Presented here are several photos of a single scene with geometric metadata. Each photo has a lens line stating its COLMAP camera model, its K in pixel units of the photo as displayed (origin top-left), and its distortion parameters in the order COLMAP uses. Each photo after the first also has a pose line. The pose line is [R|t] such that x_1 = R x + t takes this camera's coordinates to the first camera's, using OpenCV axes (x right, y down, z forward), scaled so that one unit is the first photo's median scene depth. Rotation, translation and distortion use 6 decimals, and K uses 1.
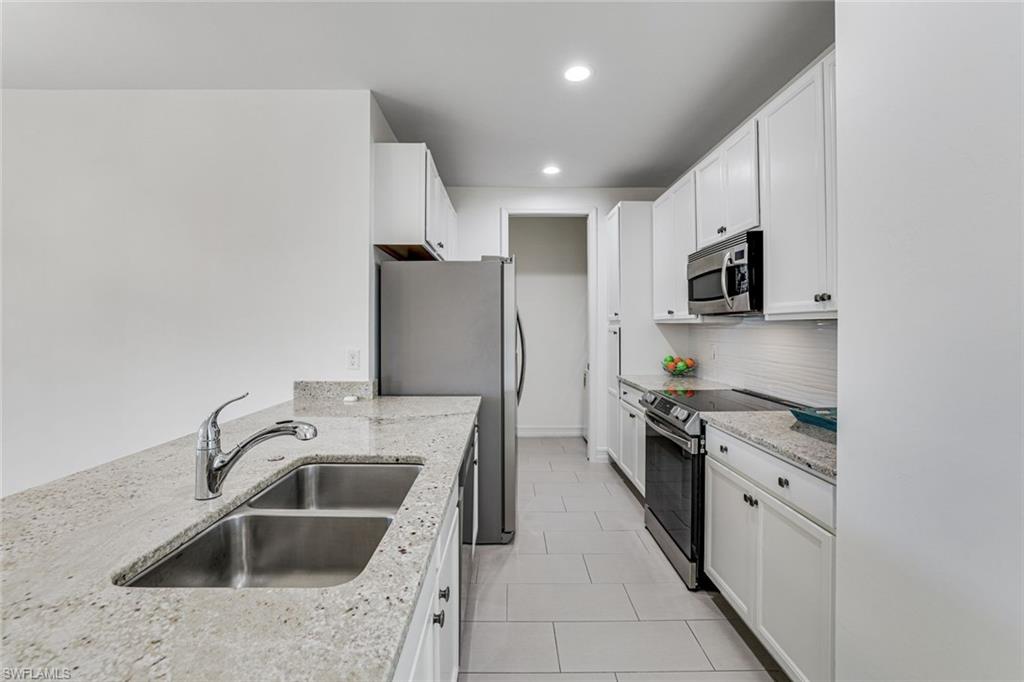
lens RADIAL K [[449.1, 0, 516.0], [0, 449.1, 325.4], [0, 0, 1]] dist [-0.020700, 0.000471]
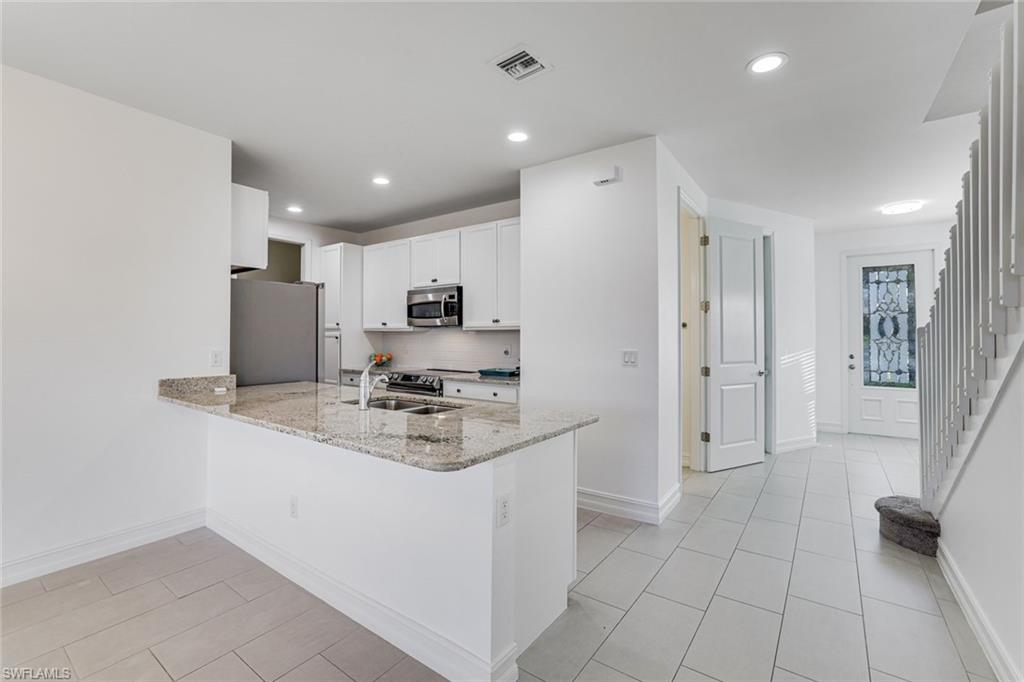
lens RADIAL K [[446.6, 0, 509.0], [0, 446.6, 333.1], [0, 0, 1]] dist [-0.020471, 0.000669]
pose [[0.601703, 0.005890, 0.798698, -0.851171], [-0.004620, 0.999982, -0.003894, 0.008835], [-0.798707, -0.001346, 0.601719, -0.363350]]
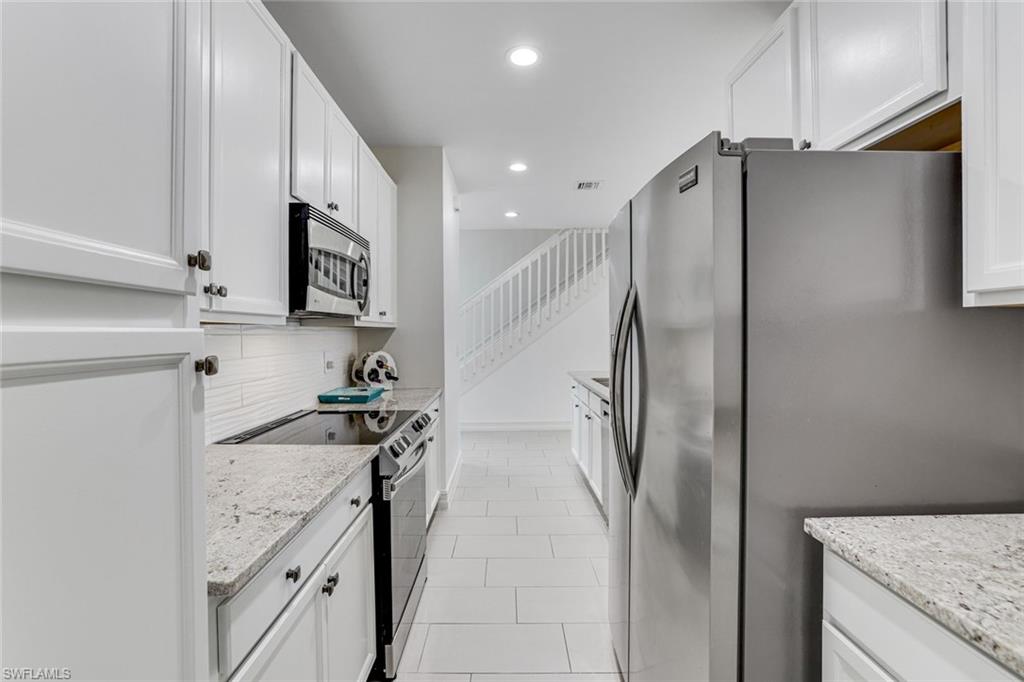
lens RADIAL K [[446.4, 0, 495.6], [0, 446.4, 337.0], [0, 0, 1]] dist [-0.032396, 0.000363]
pose [[-0.999015, 0.005139, 0.044077, 0.148747], [0.005498, 0.999953, 0.008014, 0.007205], [-0.044034, 0.008249, -0.998996, 1.813868]]
